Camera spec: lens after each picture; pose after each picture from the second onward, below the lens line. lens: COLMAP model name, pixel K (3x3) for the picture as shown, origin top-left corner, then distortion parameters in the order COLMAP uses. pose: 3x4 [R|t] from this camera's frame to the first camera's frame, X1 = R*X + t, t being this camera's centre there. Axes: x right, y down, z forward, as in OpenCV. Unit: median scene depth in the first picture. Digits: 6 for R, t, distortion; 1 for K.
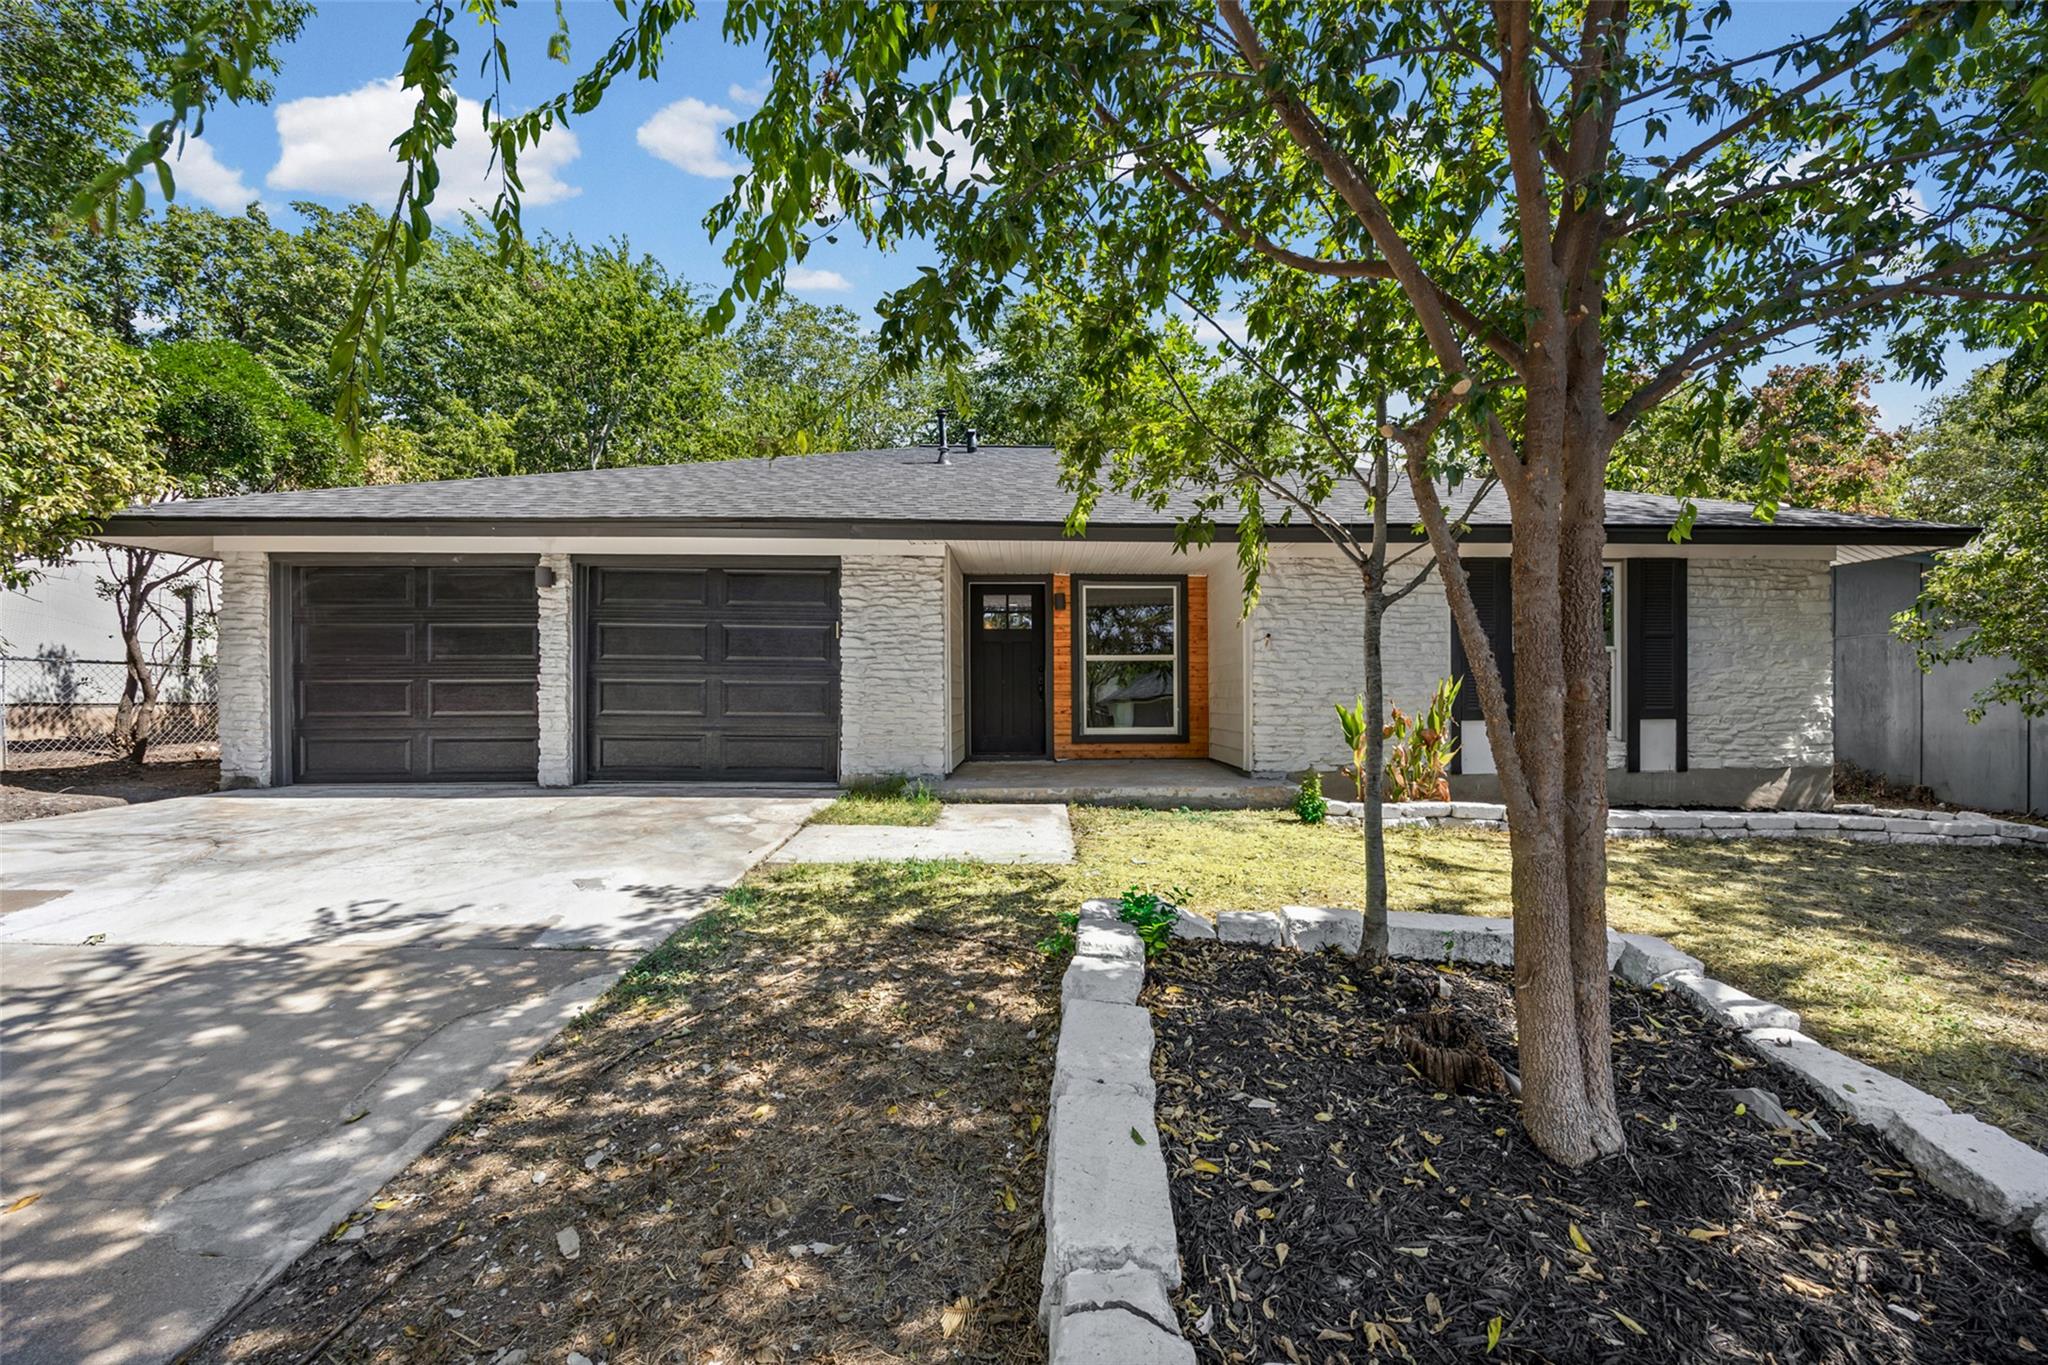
lens RADIAL K [[808.9, 0, 1024.0], [0, 808.9, 682.5], [0, 0, 1]] dist [0.000390, 0.000028]
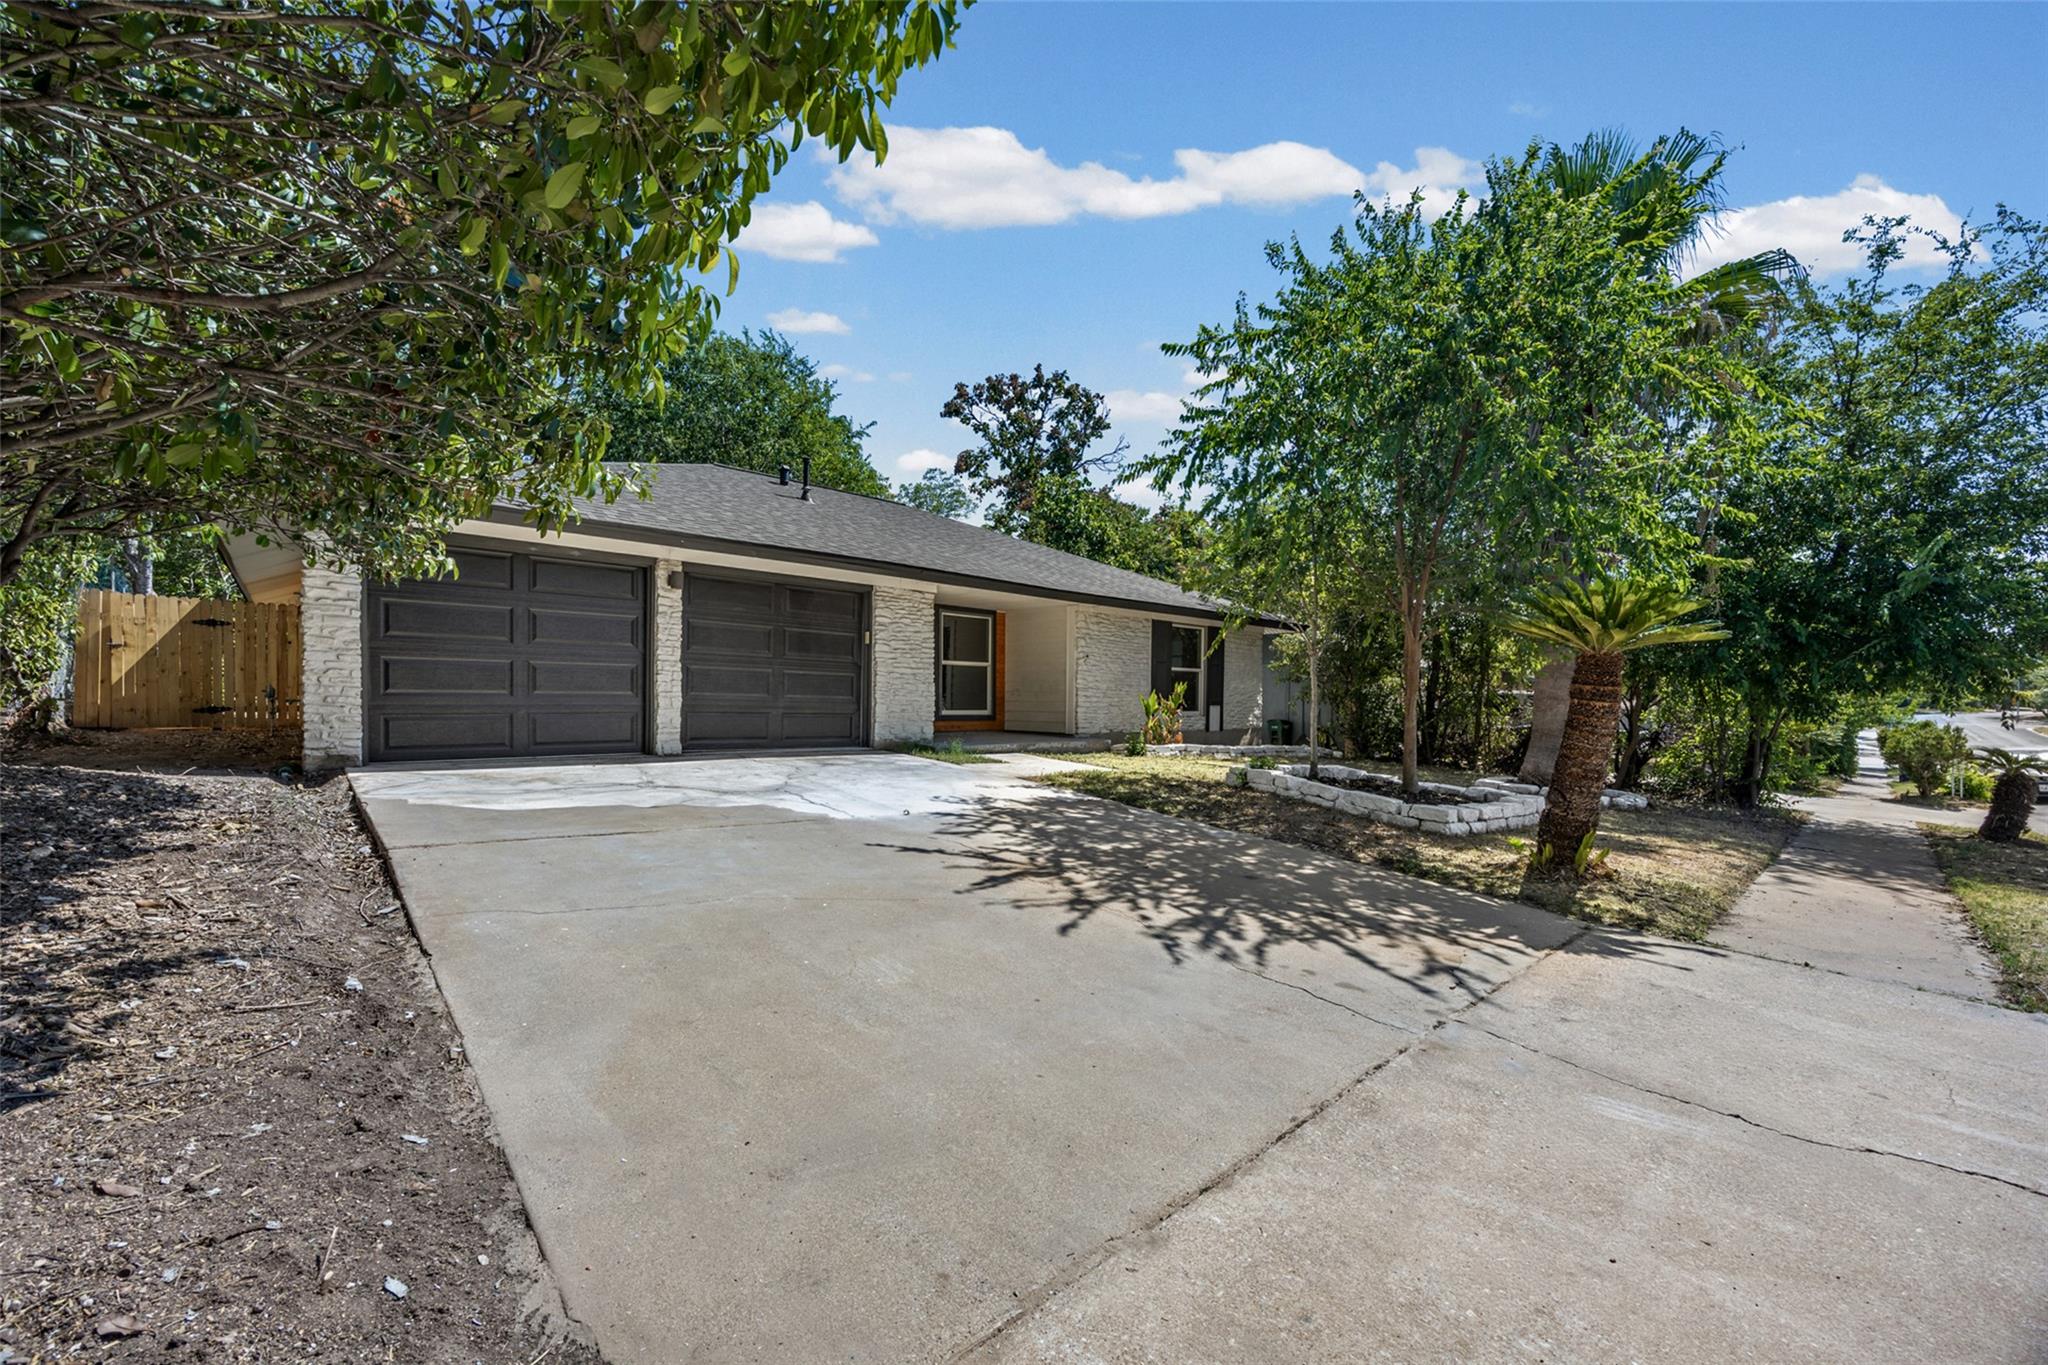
lens RADIAL K [[808.9, 0, 1024.0], [0, 808.9, 682.5], [0, 0, 1]] dist [0.000390, 0.000028]
pose [[0.757280, 0.026497, 0.652553, -0.948946], [-0.027702, 0.999581, -0.008441, 0.017523], [-0.652503, -0.011685, 0.757696, -0.247976]]
